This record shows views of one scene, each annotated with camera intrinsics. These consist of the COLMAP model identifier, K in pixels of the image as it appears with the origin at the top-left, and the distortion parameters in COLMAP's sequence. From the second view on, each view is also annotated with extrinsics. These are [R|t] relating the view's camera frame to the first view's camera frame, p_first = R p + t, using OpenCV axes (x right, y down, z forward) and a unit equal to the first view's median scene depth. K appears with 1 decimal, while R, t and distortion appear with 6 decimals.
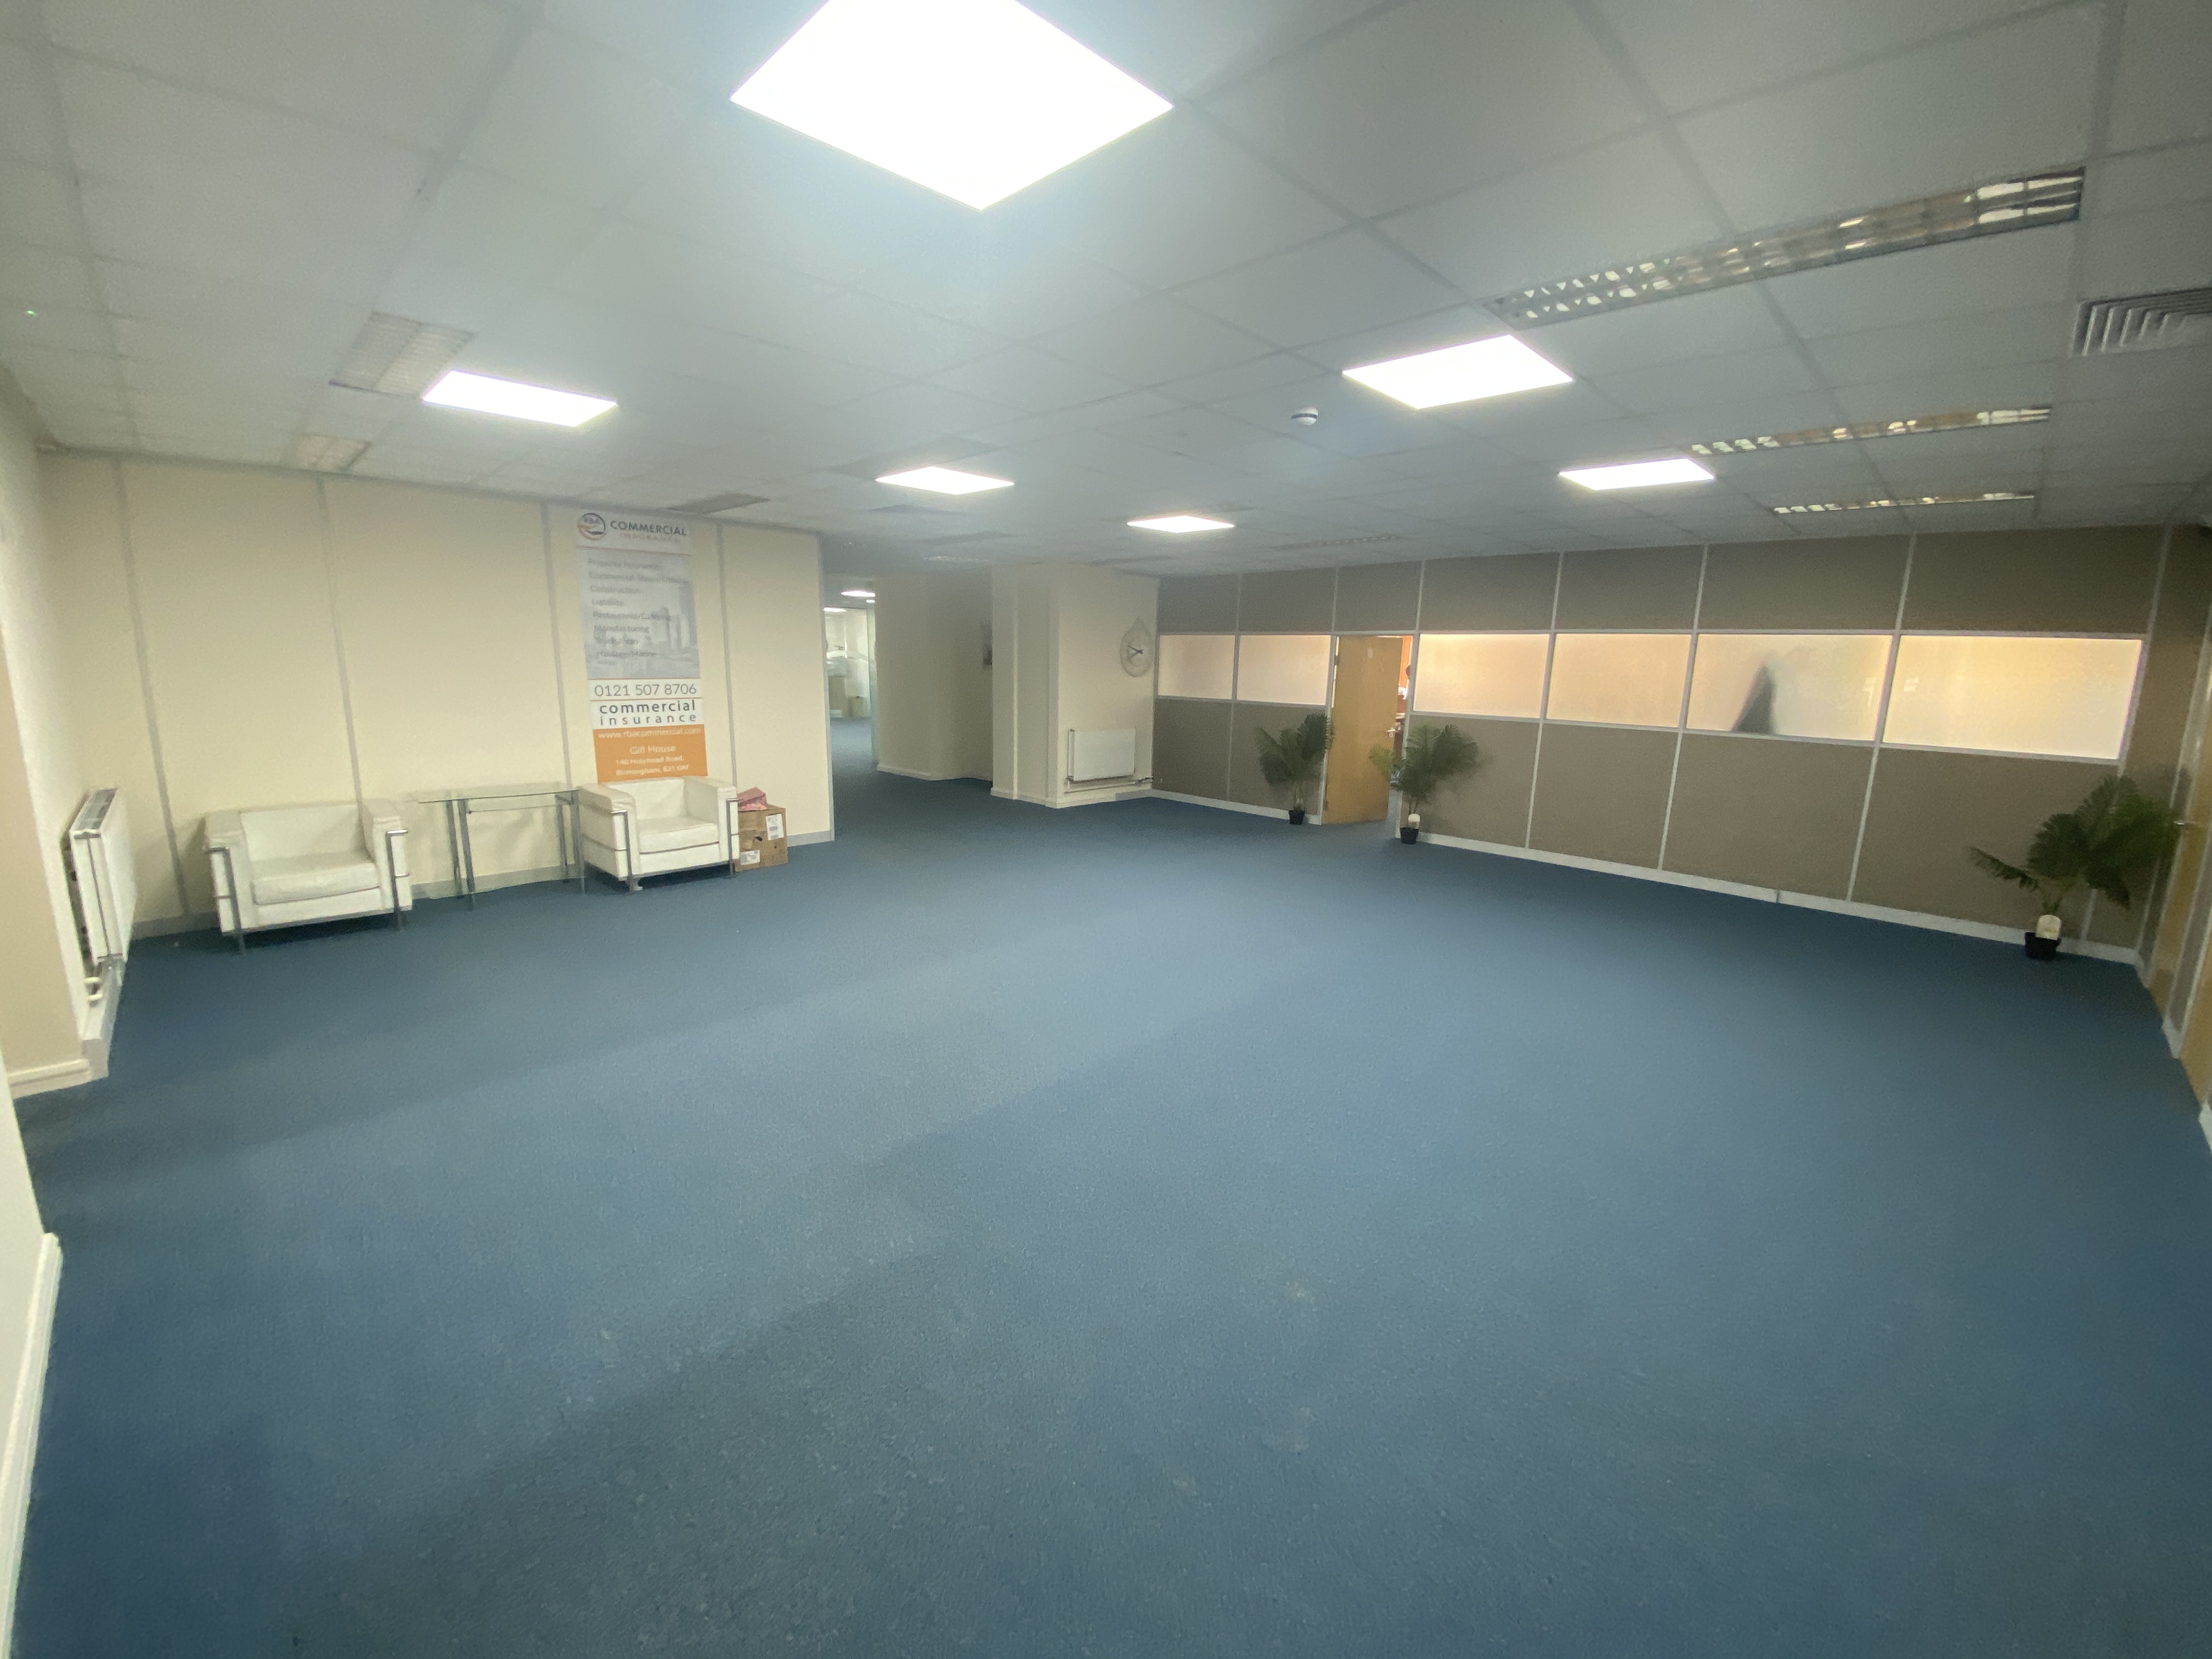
lens RADIAL K [[897.4, 0, 1097.9], [0, 897.4, 819.4], [0, 0, 1]] dist [0.000623, -0.000048]
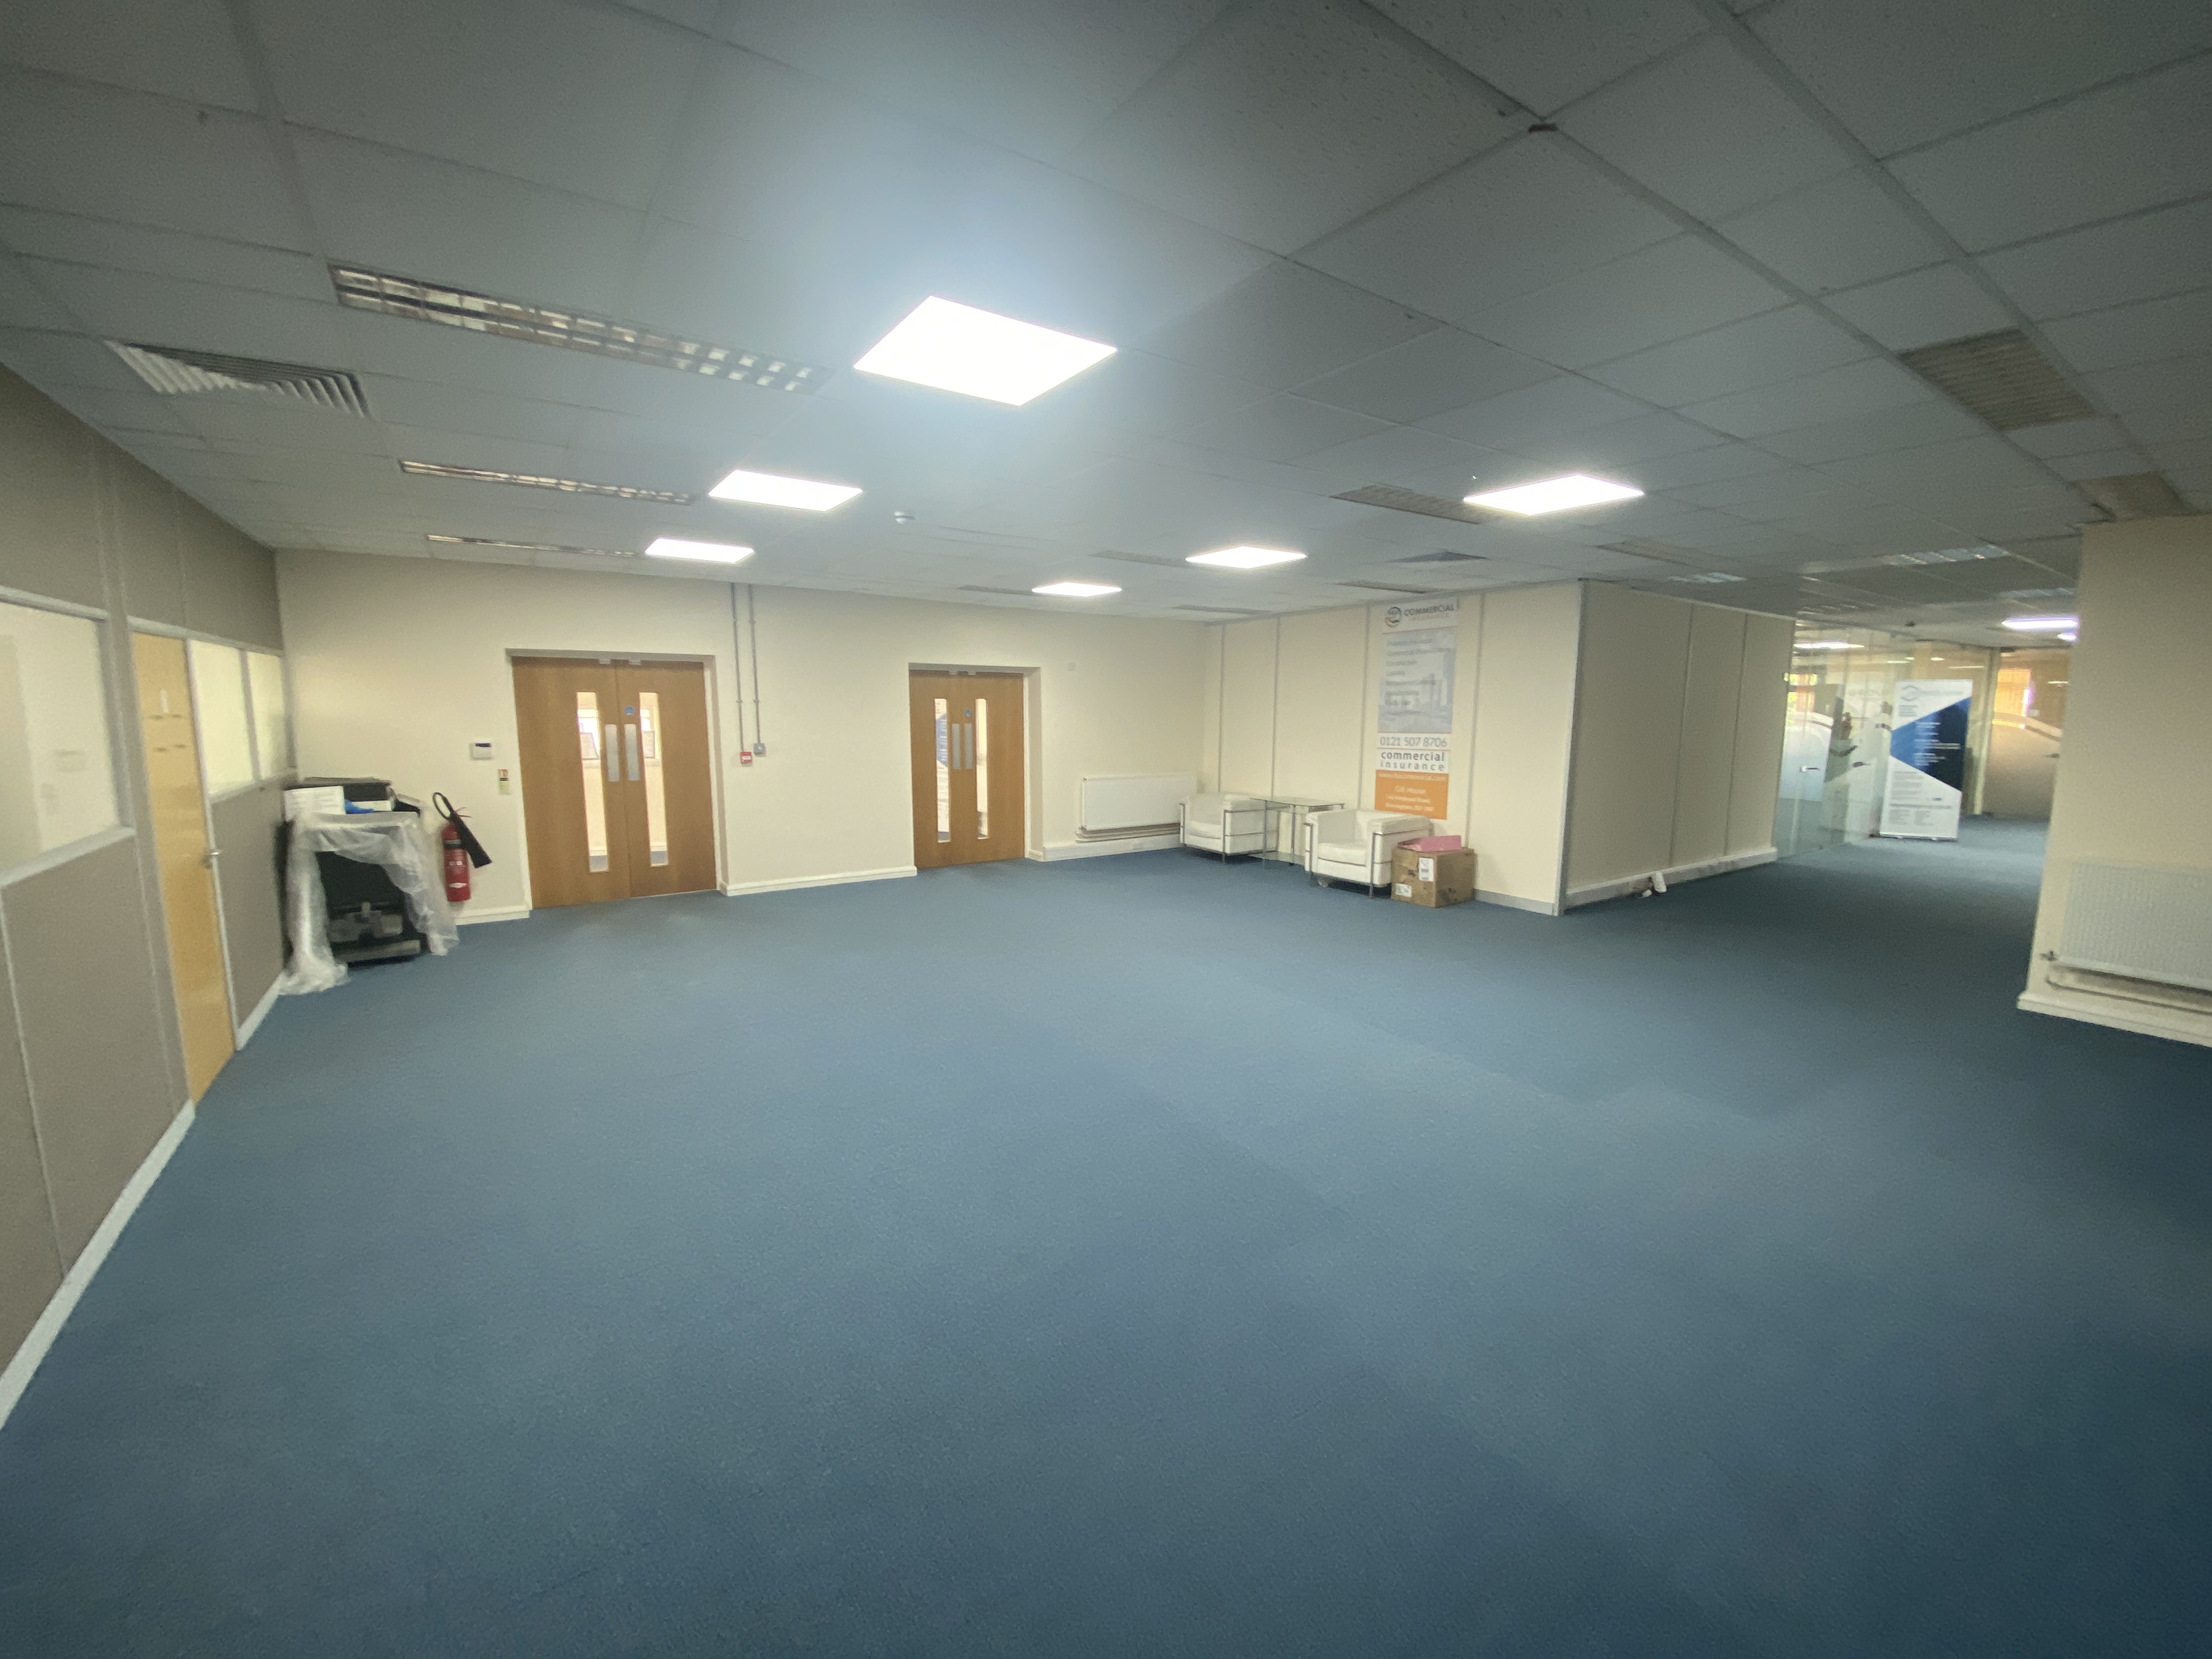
lens RADIAL K [[897.4, 0, 1096.6], [0, 897.4, 838.0], [0, 0, 1]] dist [0.000623, -0.000048]
pose [[-0.194825, 0.130846, -0.972071, 0.798473], [-0.168542, 0.971855, 0.164597, -0.145683], [0.966249, 0.195902, -0.167288, 0.813754]]
